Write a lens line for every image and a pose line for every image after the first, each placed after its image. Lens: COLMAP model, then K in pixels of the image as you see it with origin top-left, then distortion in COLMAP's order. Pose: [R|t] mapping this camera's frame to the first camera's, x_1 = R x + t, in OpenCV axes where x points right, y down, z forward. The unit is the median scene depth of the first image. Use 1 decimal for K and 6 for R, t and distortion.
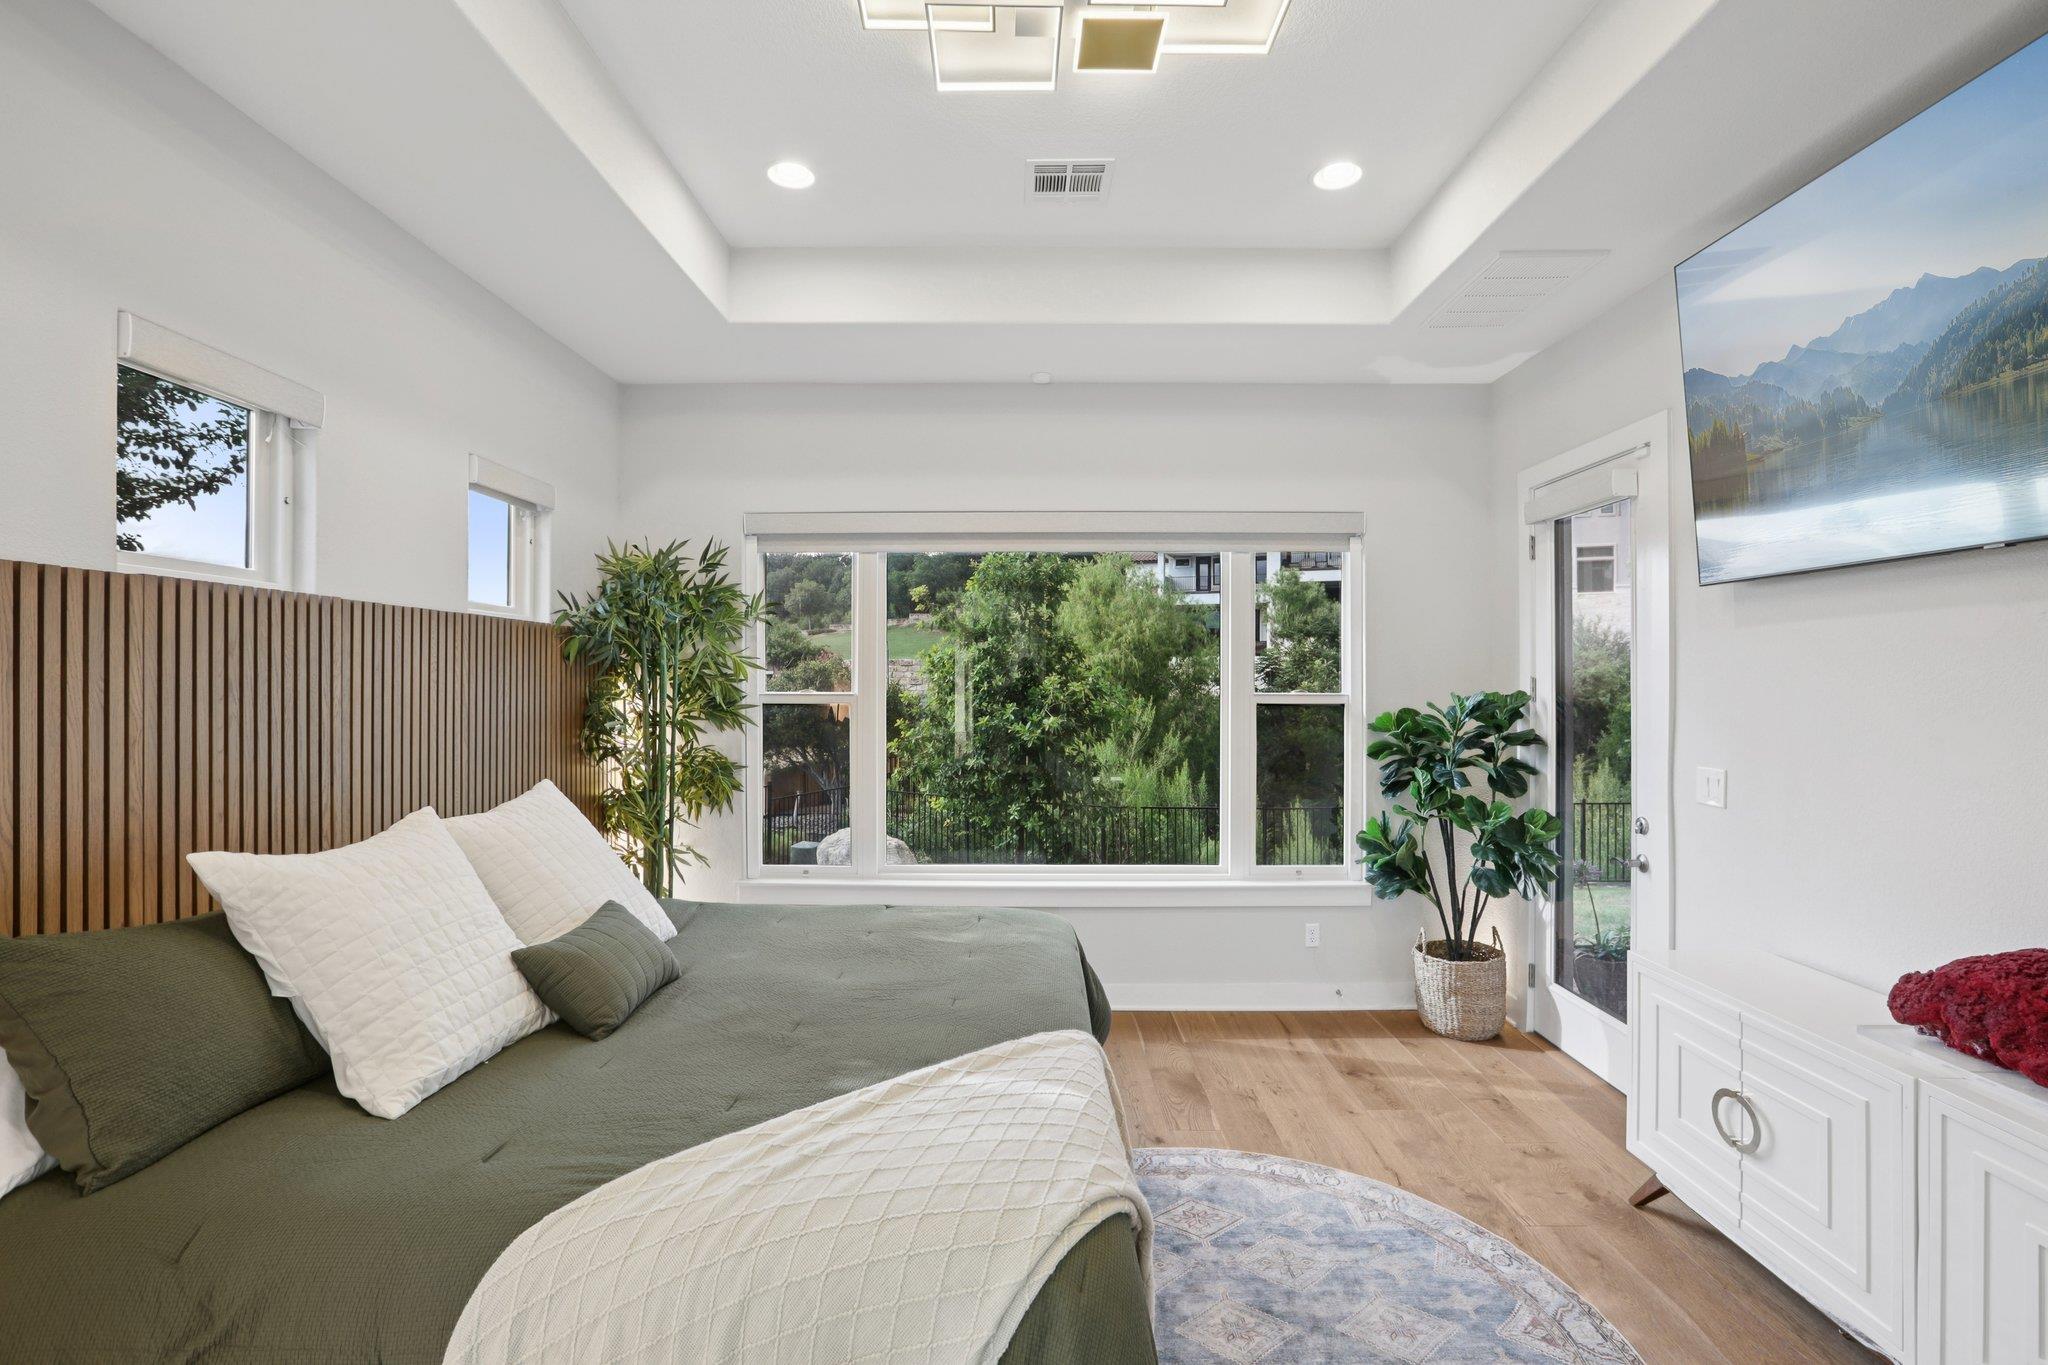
lens RADIAL K [[971.6, 0, 1017.5], [0, 971.6, 677.9], [0, 0, 1]] dist [-0.046635, 0.020789]
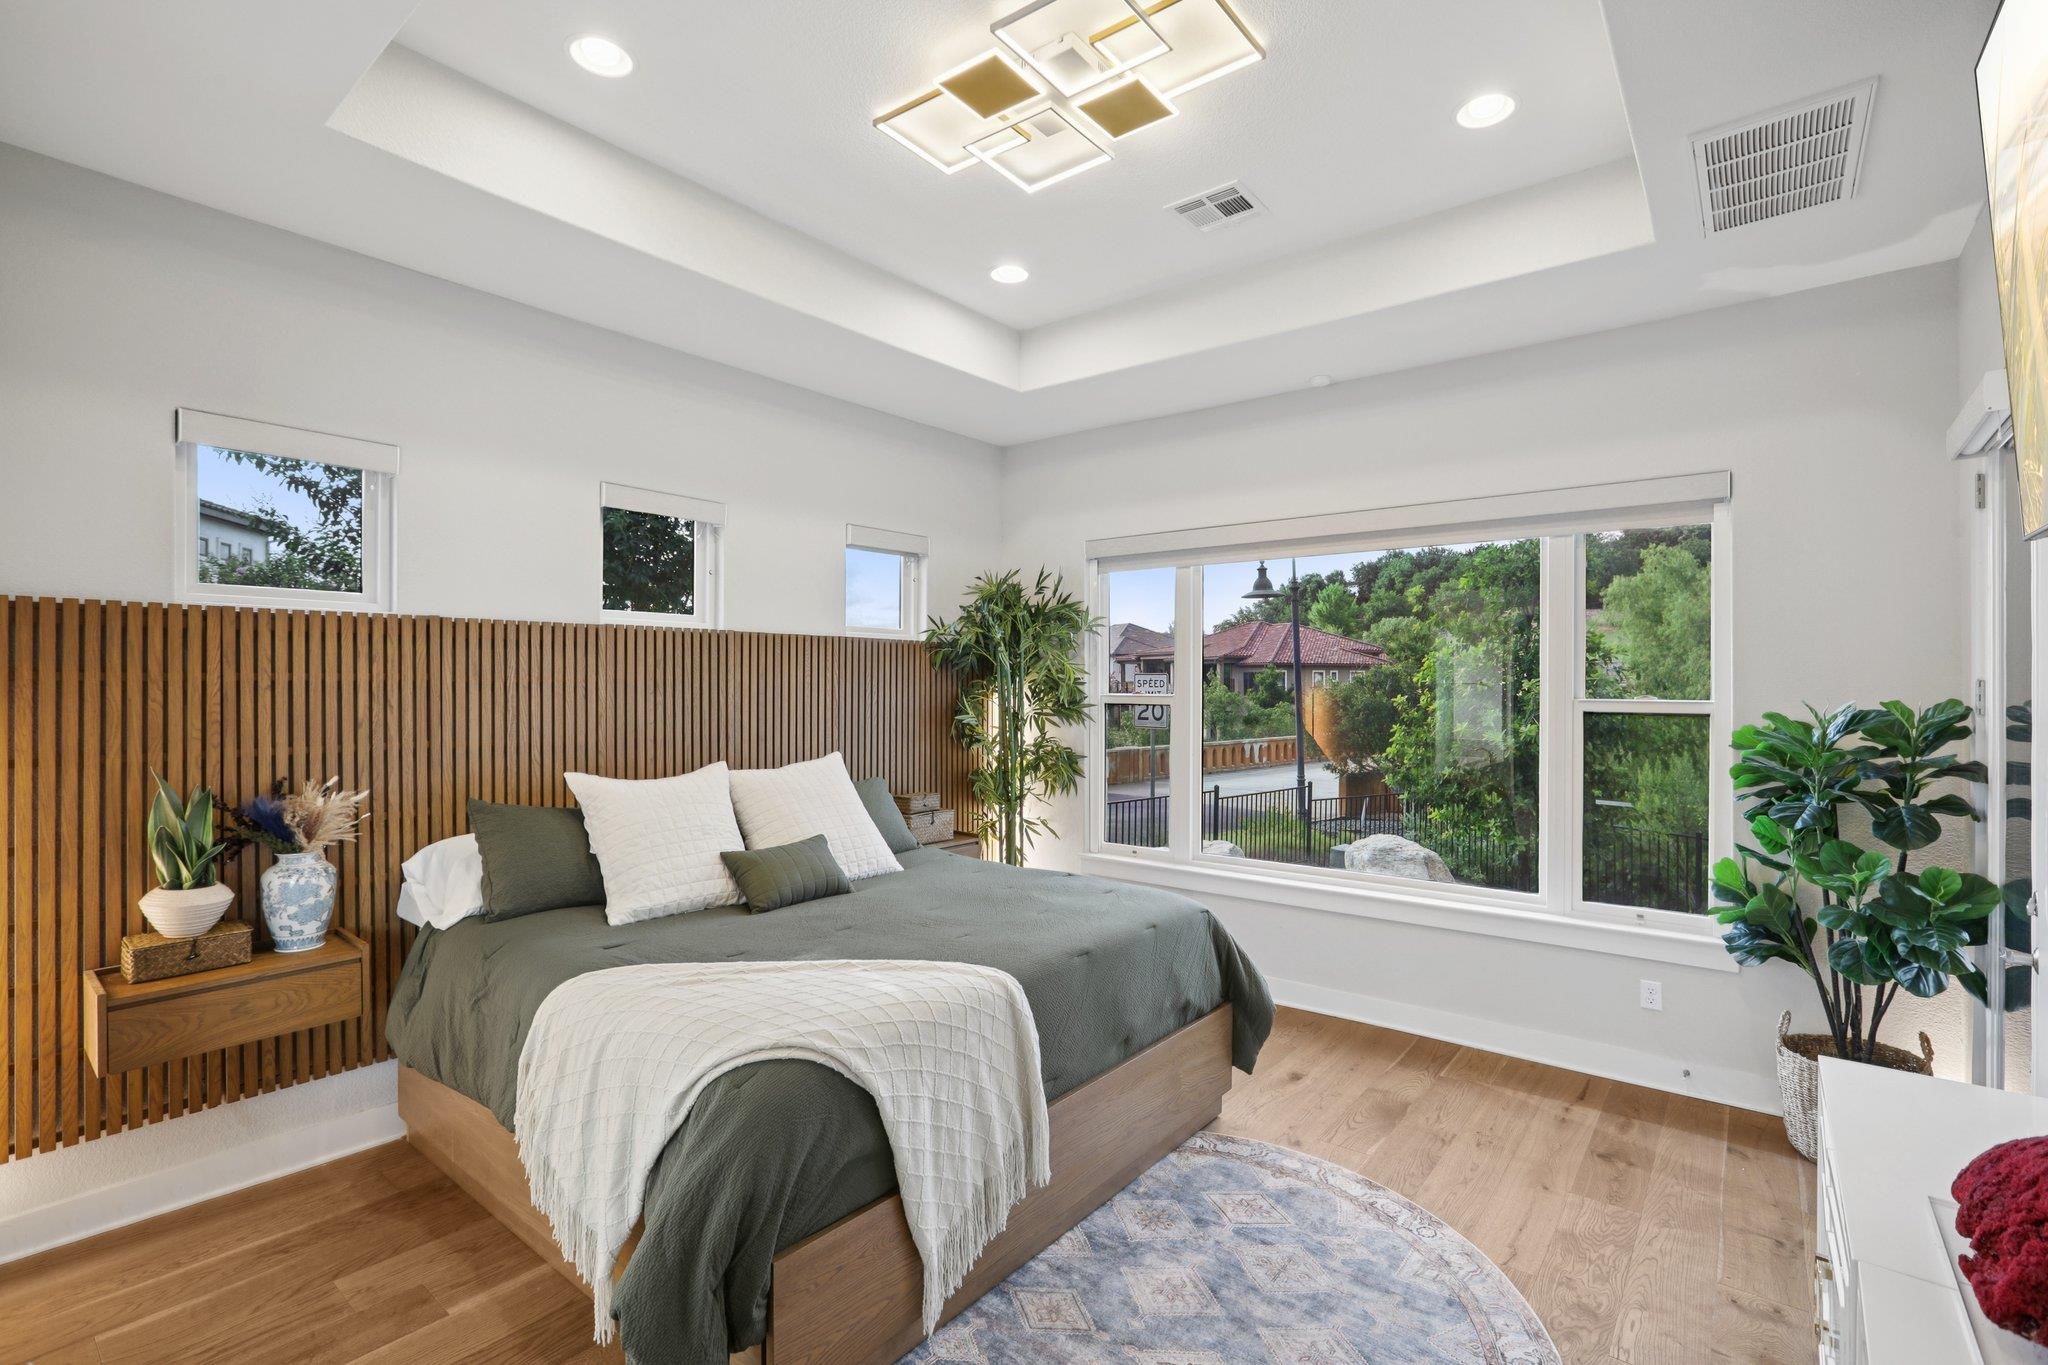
lens RADIAL K [[948.1, 0, 977.3], [0, 948.1, 684.6], [0, 0, 1]] dist [-0.064103, 0.031256]
pose [[0.765171, 0.002105, -0.643824, 0.444471], [-0.000537, 0.999996, 0.002631, 0.001404], [0.643827, -0.001667, 0.765169, 0.041056]]
